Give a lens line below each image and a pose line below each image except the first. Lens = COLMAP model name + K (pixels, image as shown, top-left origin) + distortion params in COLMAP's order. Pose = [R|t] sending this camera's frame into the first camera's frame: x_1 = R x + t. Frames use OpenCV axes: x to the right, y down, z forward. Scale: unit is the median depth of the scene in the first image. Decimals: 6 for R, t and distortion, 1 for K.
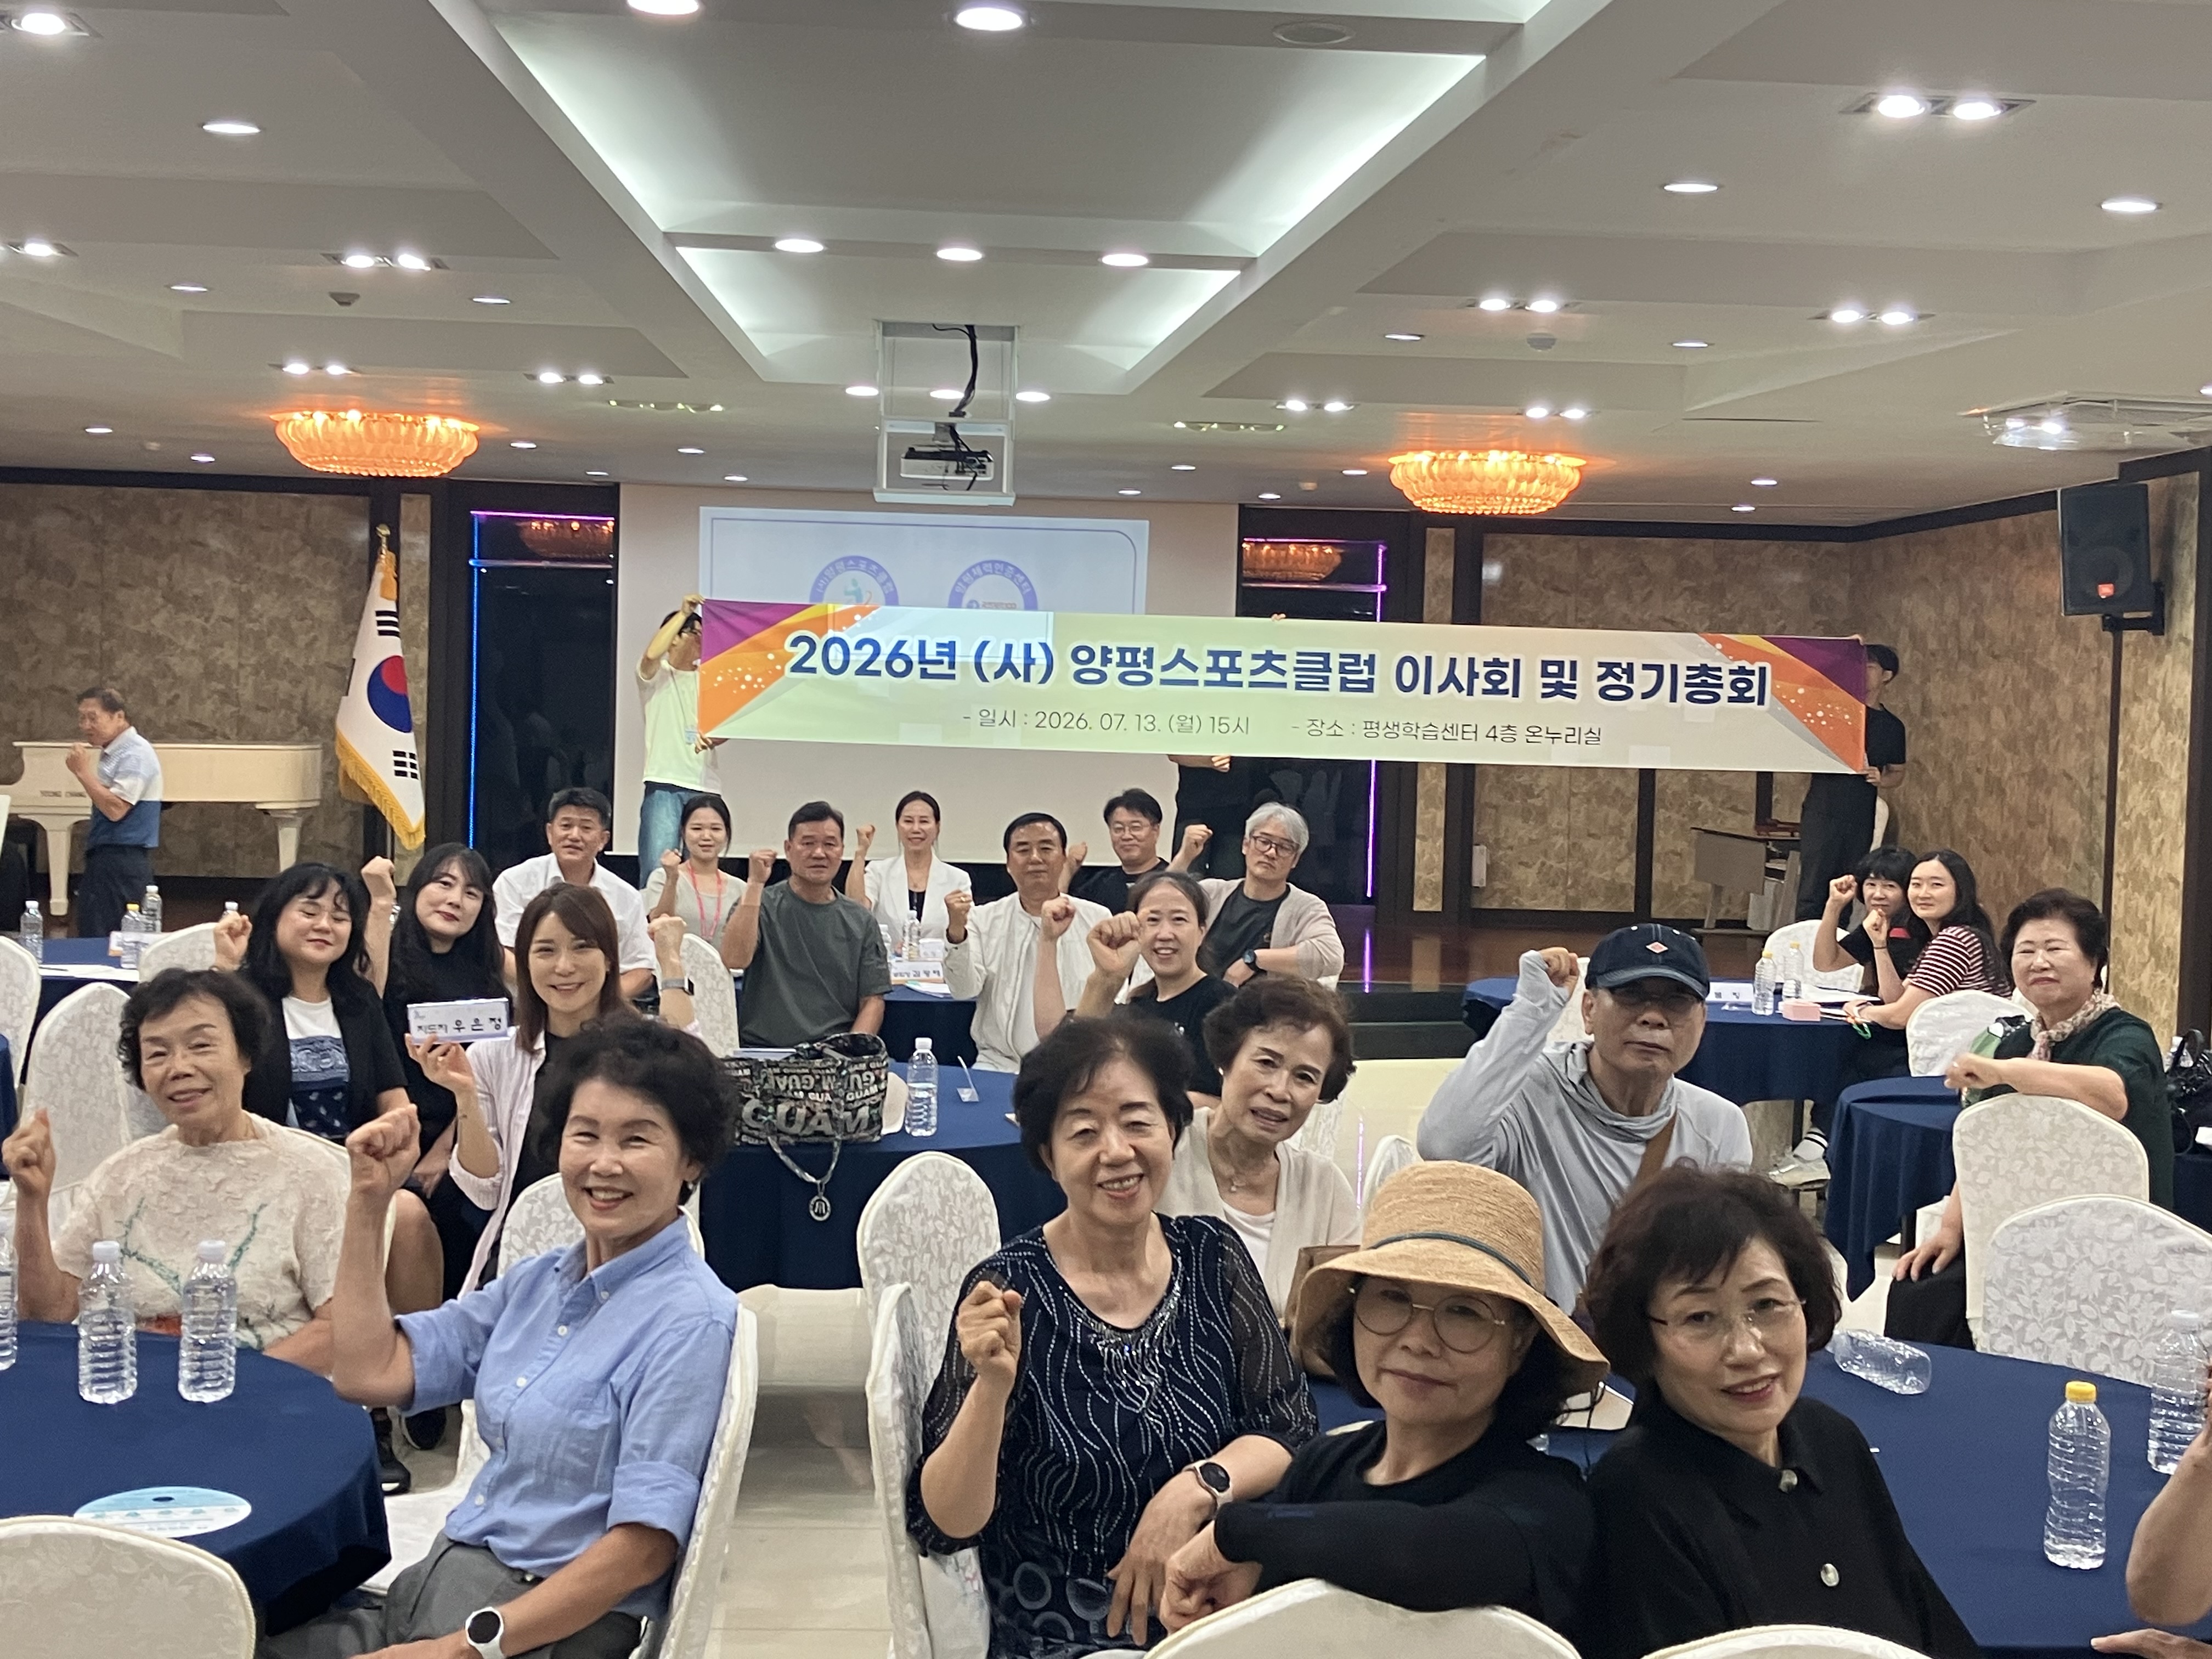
lens RADIAL K [[2798.6, 0, 1104.6], [0, 2798.6, 824.9], [0, 0, 1]] dist [0.055941, 0.000000]
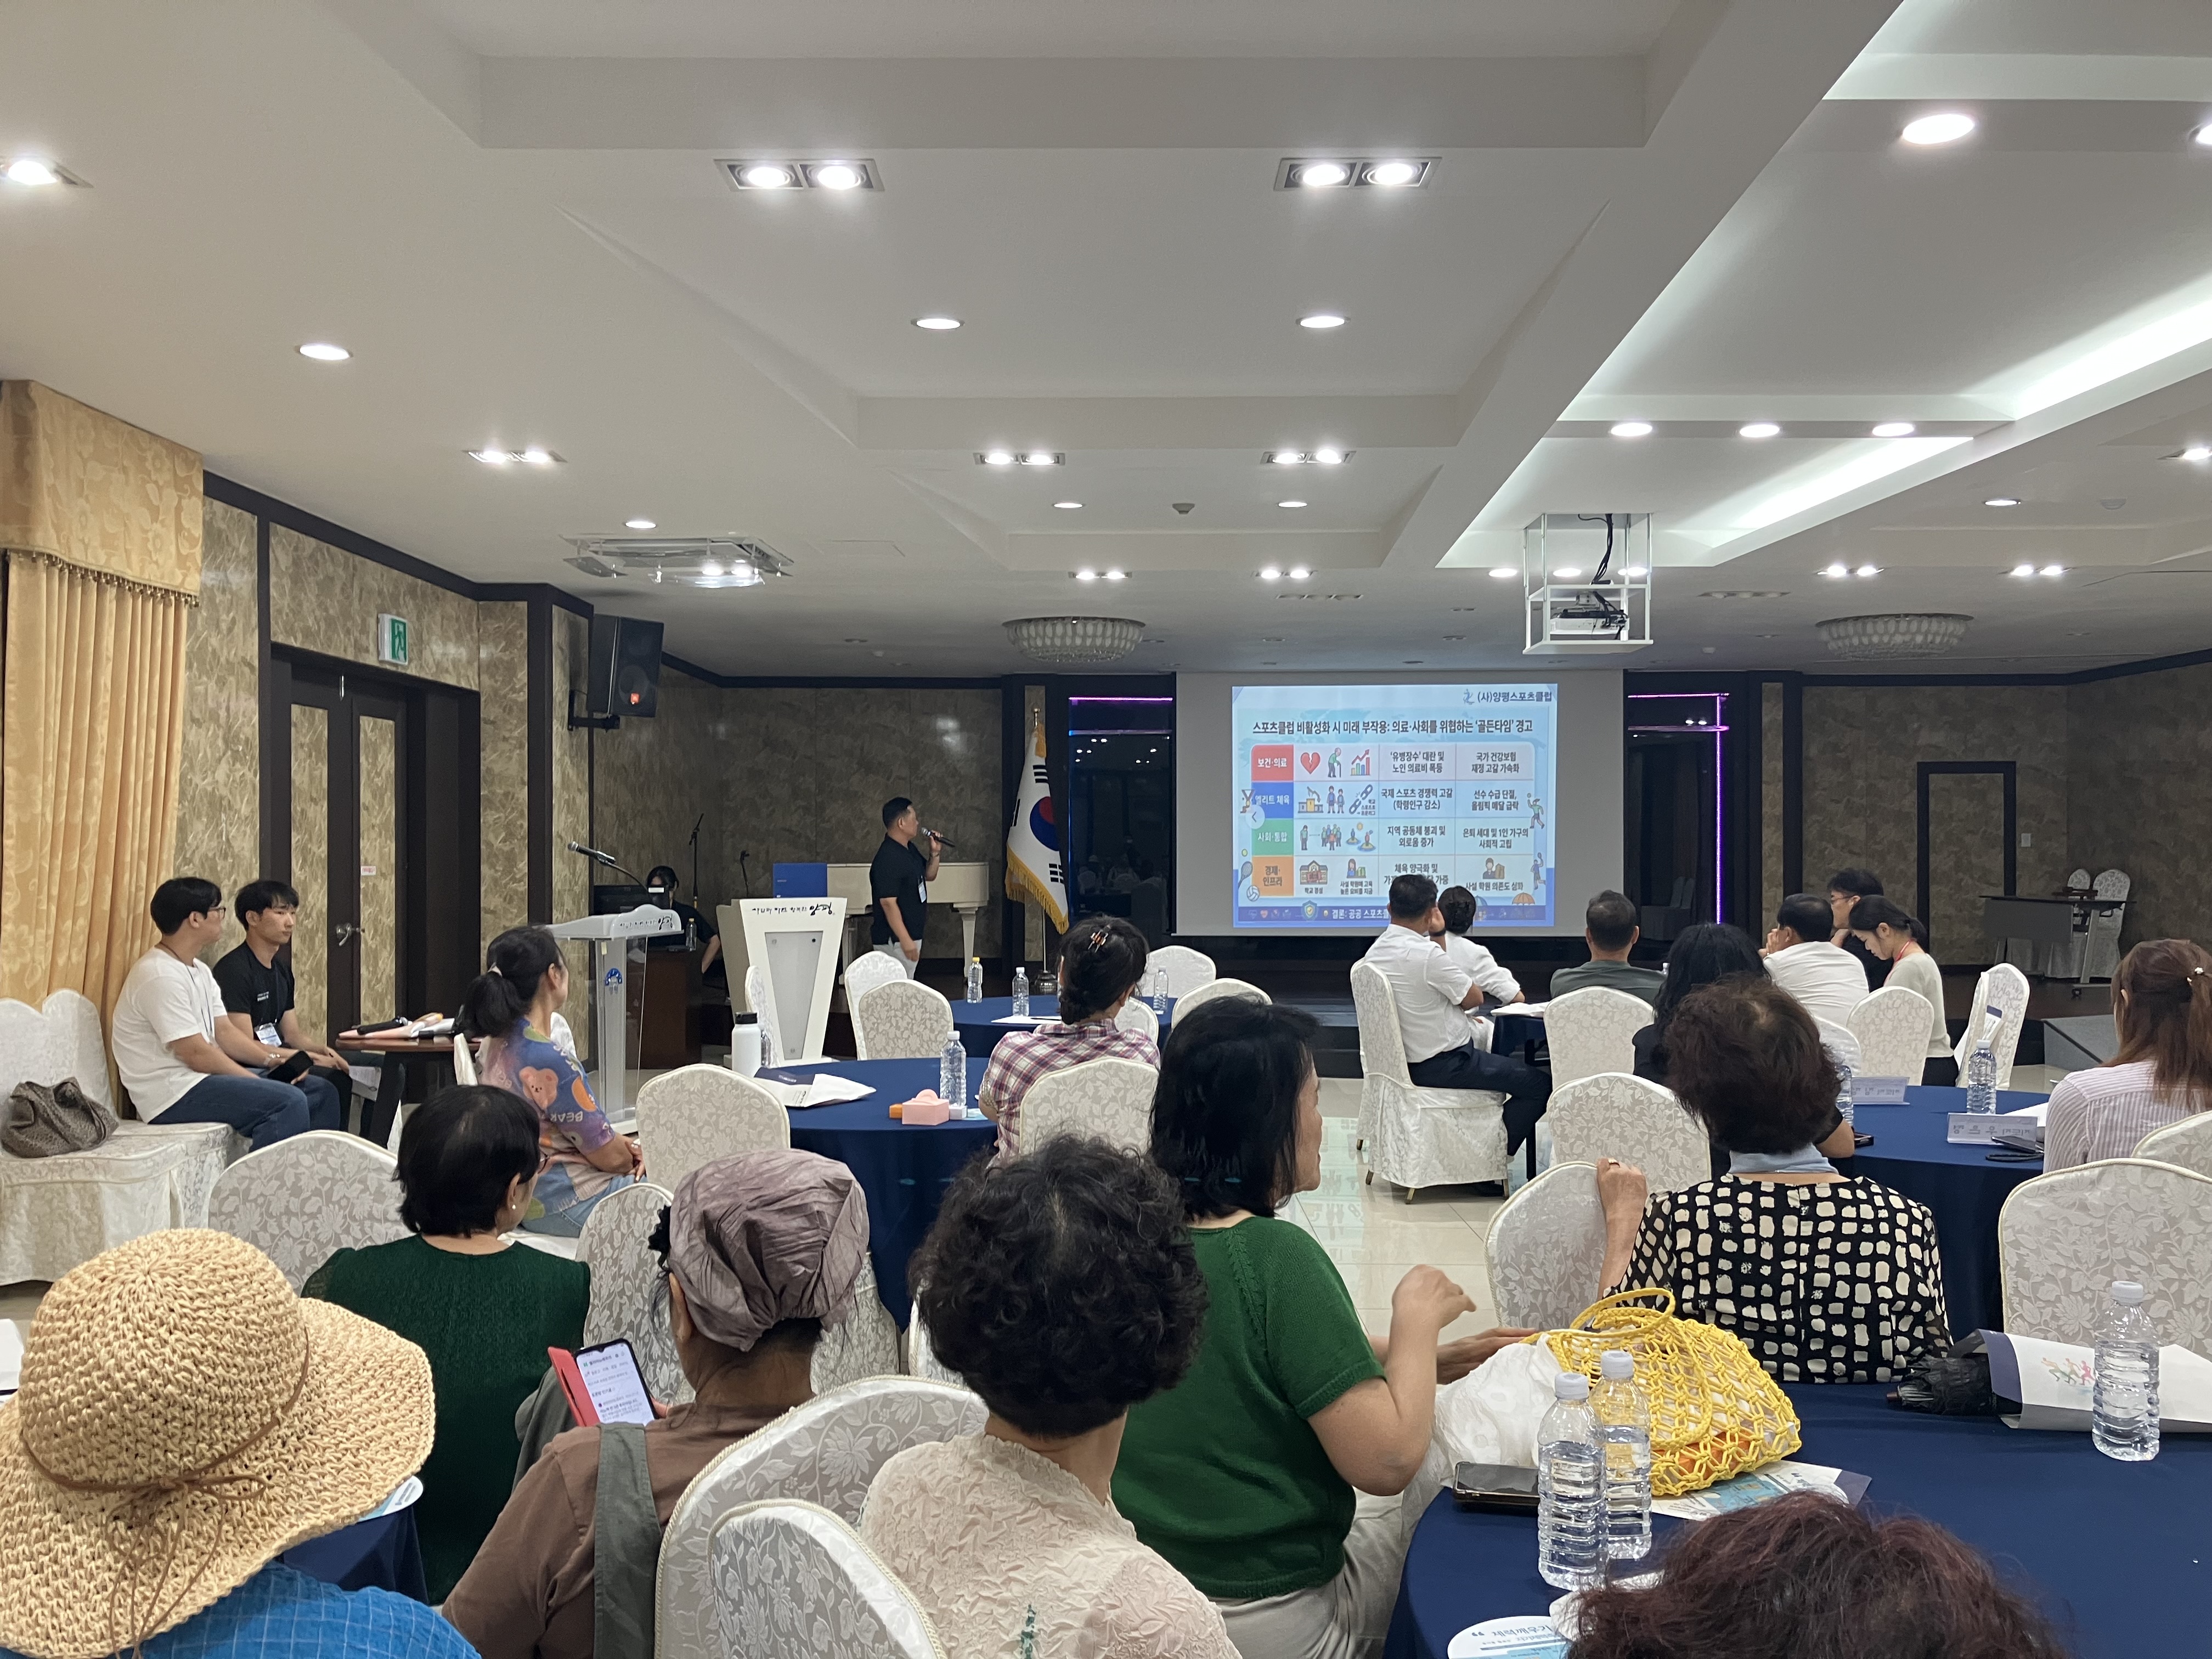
lens RADIAL K [[1842.5, 0, 1114.4], [0, 1842.5, 865.2], [0, 0, 1]] dist [0.014305, -0.014736]
pose [[0.997350, -0.028177, -0.067076, -0.146137], [0.025928, 0.999080, -0.034167, 0.005653], [0.067977, 0.032337, 0.997163, 0.082869]]
